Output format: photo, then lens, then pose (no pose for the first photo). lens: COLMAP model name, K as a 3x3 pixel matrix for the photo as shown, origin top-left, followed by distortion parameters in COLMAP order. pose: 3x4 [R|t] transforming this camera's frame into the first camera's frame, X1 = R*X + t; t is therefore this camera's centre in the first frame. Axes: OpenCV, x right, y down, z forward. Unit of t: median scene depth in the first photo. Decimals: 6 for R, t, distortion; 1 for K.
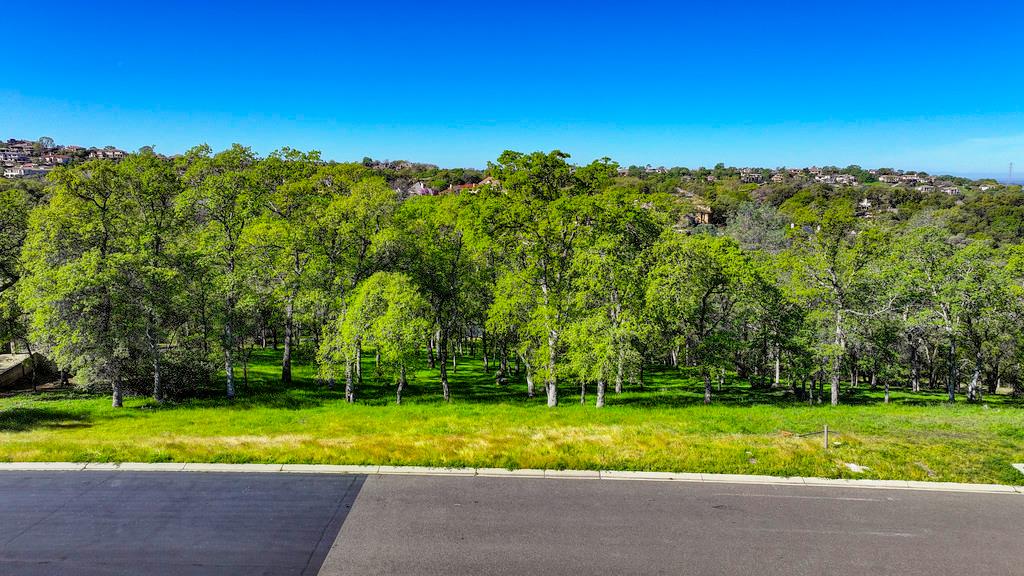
lens RADIAL K [[720.6, 0, 516.7], [0, 720.6, 284.8], [0, 0, 1]] dist [0.002359, 0.008806]
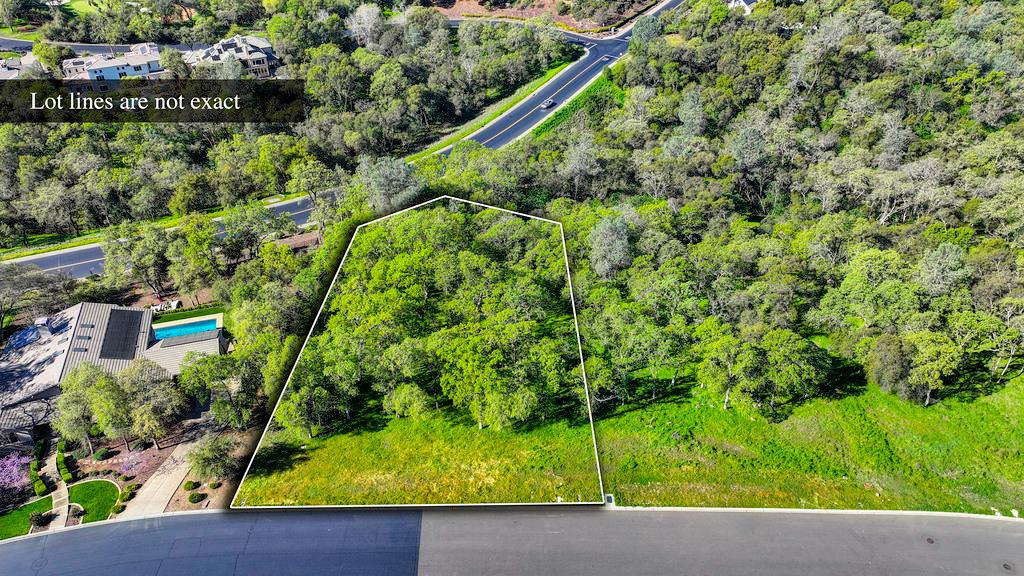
lens RADIAL K [[720.6, 0, 516.7], [0, 720.6, 284.8], [0, 0, 1]] dist [0.002359, 0.008806]
pose [[0.999146, -0.028305, 0.030109, 0.006511], [0.011688, 0.892402, 0.451090, -0.082319], [-0.039638, -0.450353, 0.891971, -0.060368]]
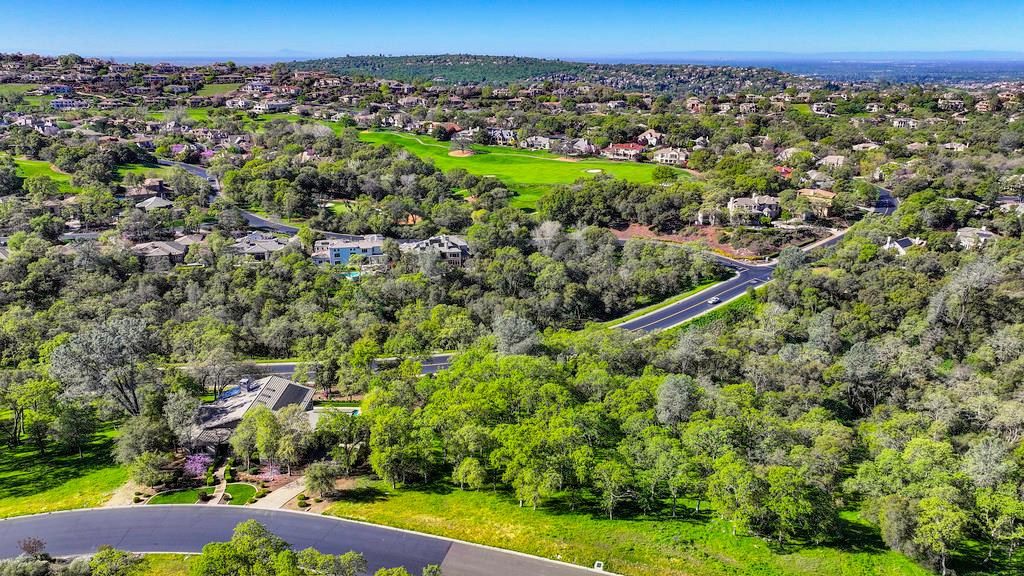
lens RADIAL K [[720.6, 0, 516.7], [0, 720.6, 284.8], [0, 0, 1]] dist [0.002359, 0.008806]
pose [[0.967620, 0.077381, -0.240257, 0.041158], [-0.039309, 0.986433, 0.159389, -0.074383], [0.249331, -0.144784, 0.957534, -0.108745]]
